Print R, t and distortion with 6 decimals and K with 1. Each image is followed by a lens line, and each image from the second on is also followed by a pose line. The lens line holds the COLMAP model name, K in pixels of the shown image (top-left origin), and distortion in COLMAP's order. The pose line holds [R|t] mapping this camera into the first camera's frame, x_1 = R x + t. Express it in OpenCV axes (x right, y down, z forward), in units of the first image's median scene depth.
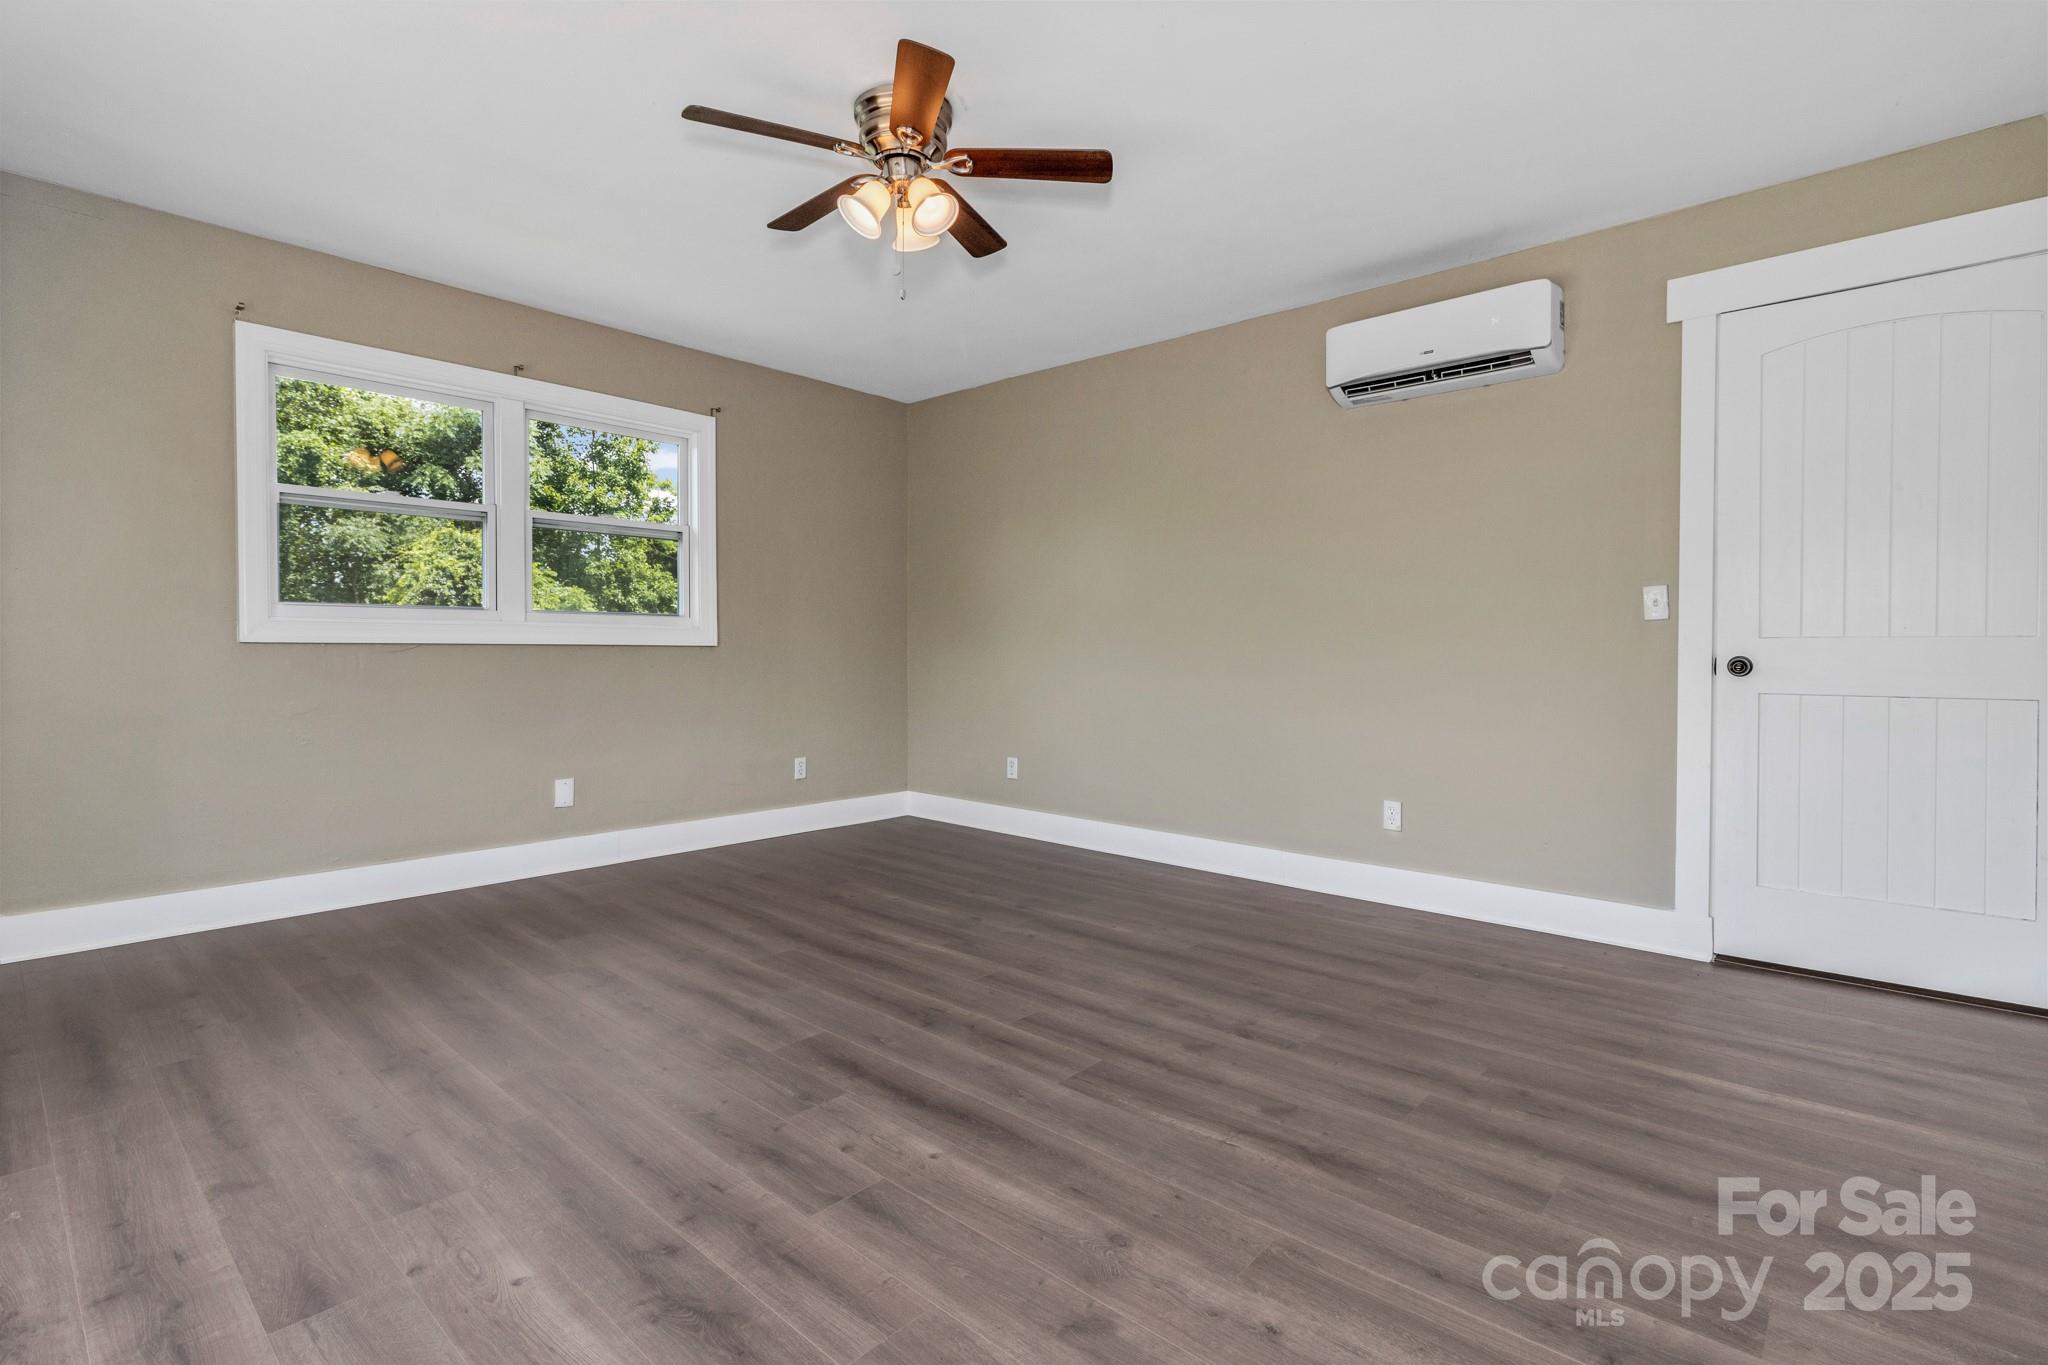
lens RADIAL K [[954.9, 0, 1035.6], [0, 954.9, 651.9], [0, 0, 1]] dist [0.002225, 0.001220]
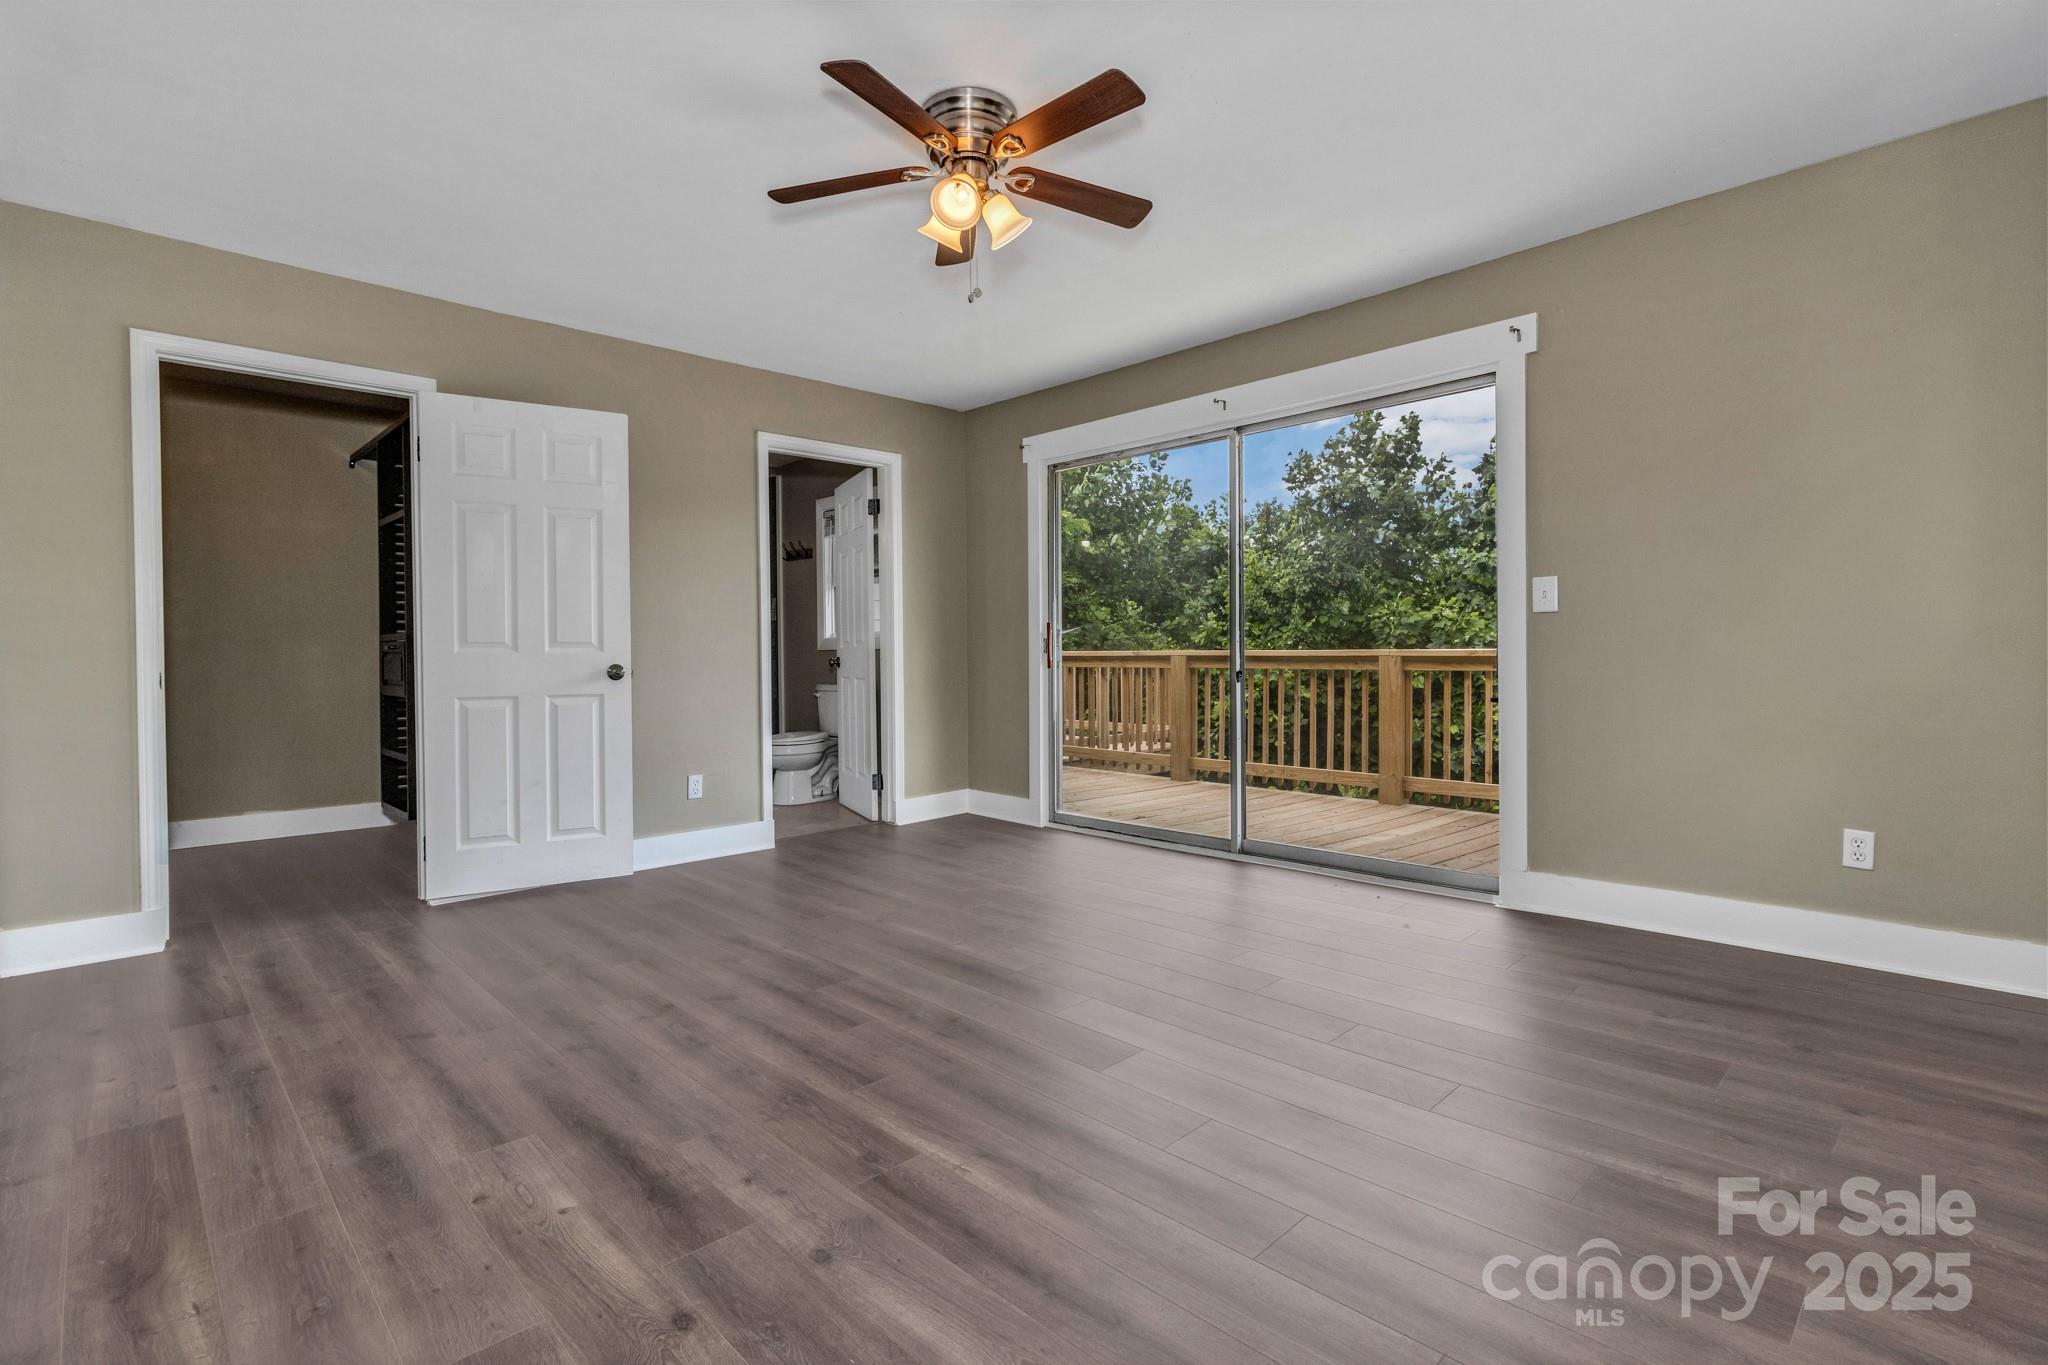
lens RADIAL K [[954.9, 0, 1029.3], [0, 954.9, 664.6], [0, 0, 1]] dist [0.002225, 0.001220]
pose [[-0.997169, 0.007988, 0.074768, -0.271240], [0.009290, 0.999811, 0.017080, -0.005403], [-0.074618, 0.017726, -0.997055, 1.998025]]
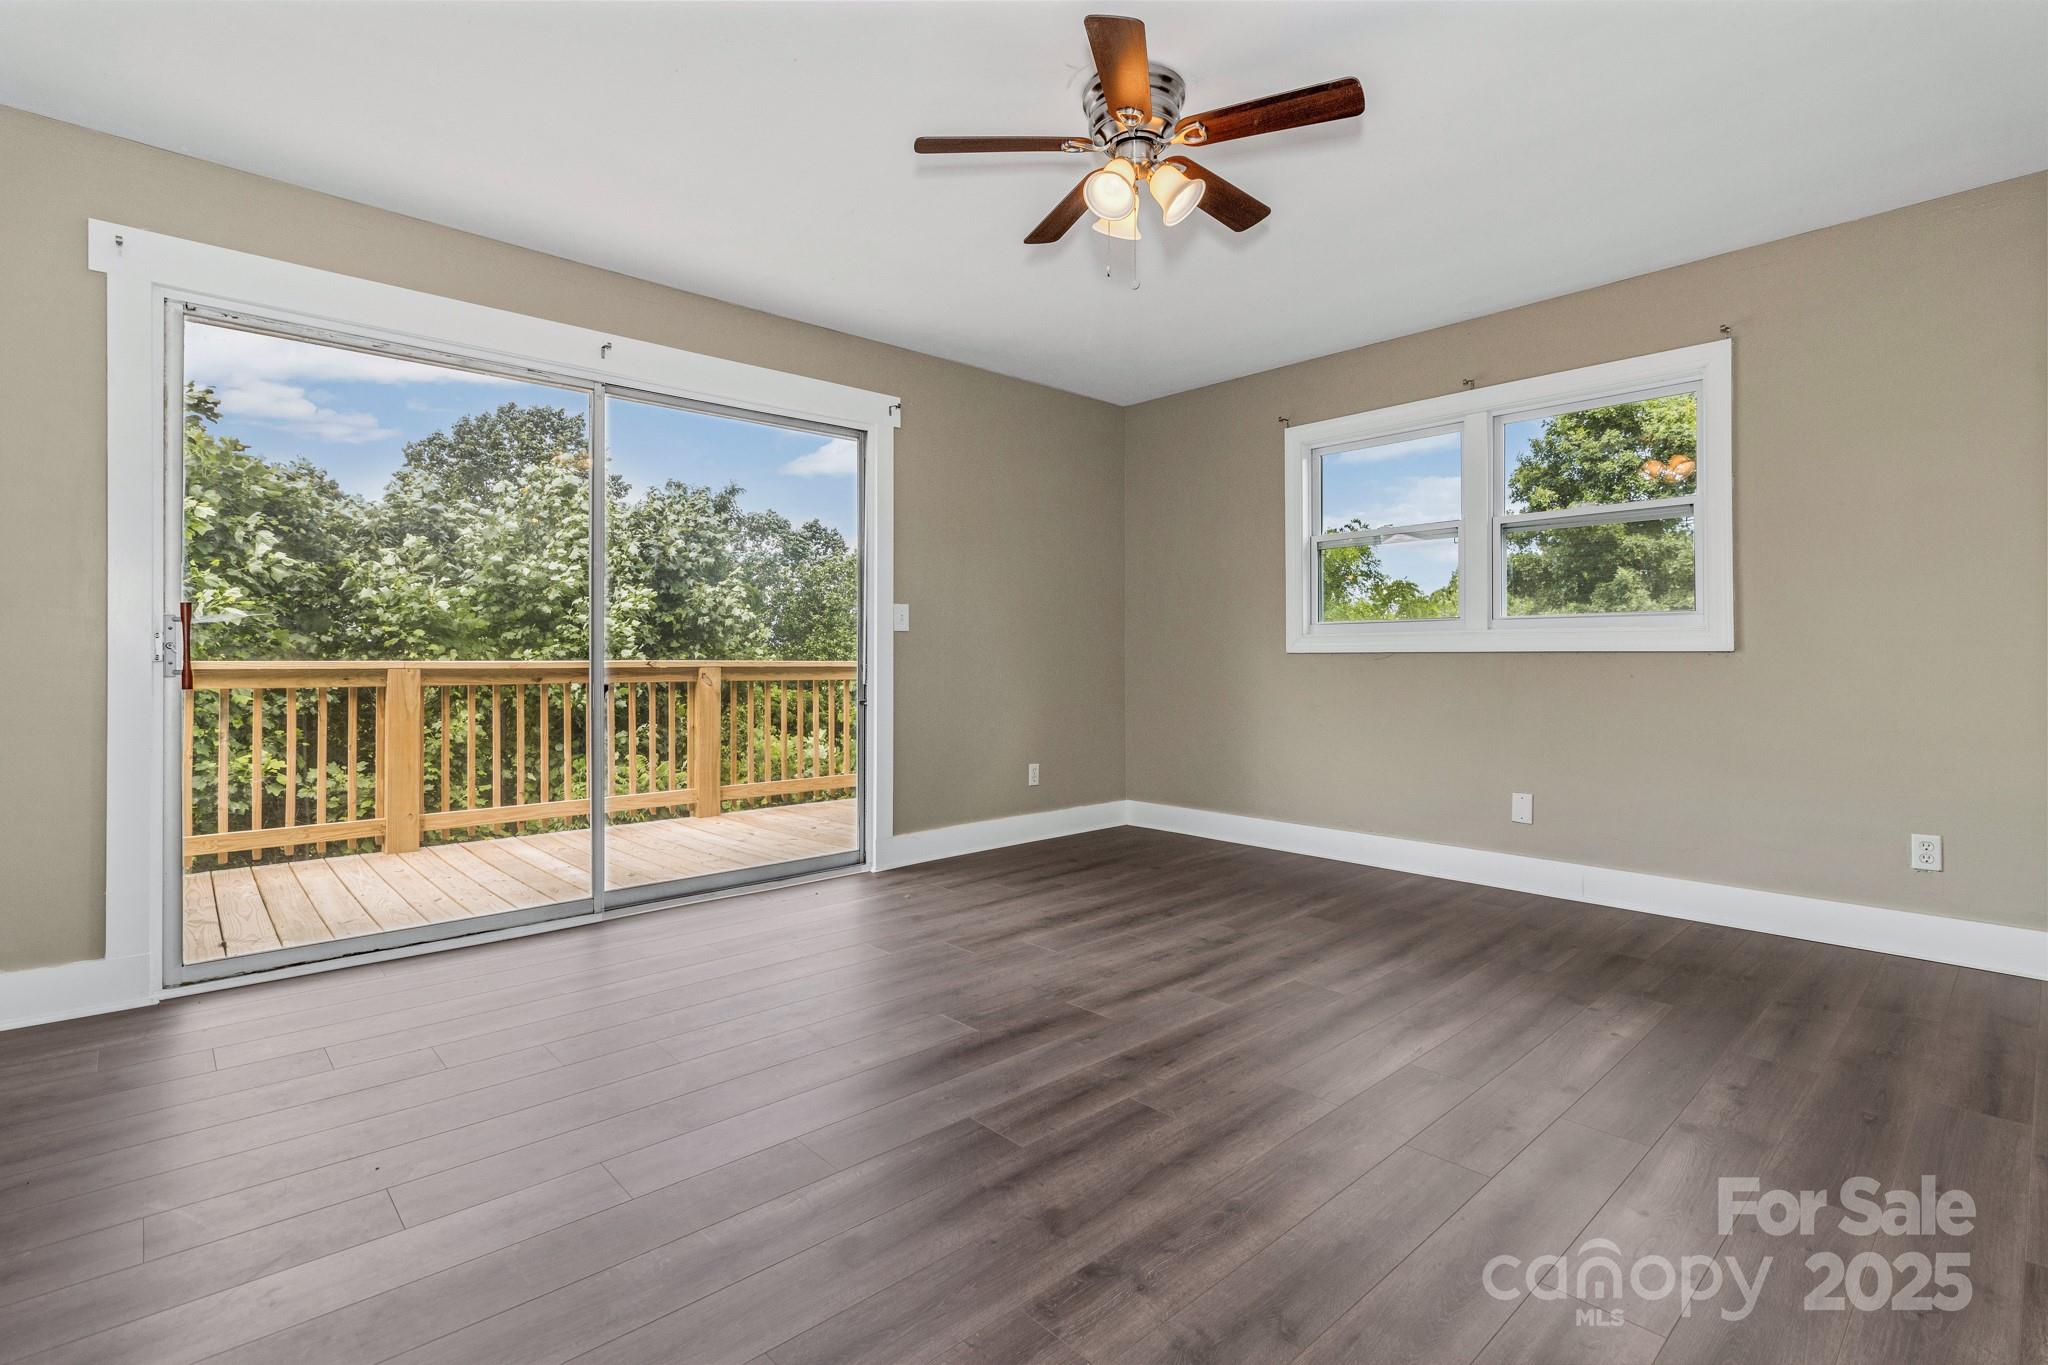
lens RADIAL K [[954.9, 0, 1026.4], [0, 954.9, 667.6], [0, 0, 1]] dist [0.002225, 0.001220]
pose [[-0.096794, 0.007438, -0.995277, 0.817951], [-0.001315, 0.999970, 0.007601, 0.002509], [0.995304, 0.002045, -0.096782, 0.988768]]
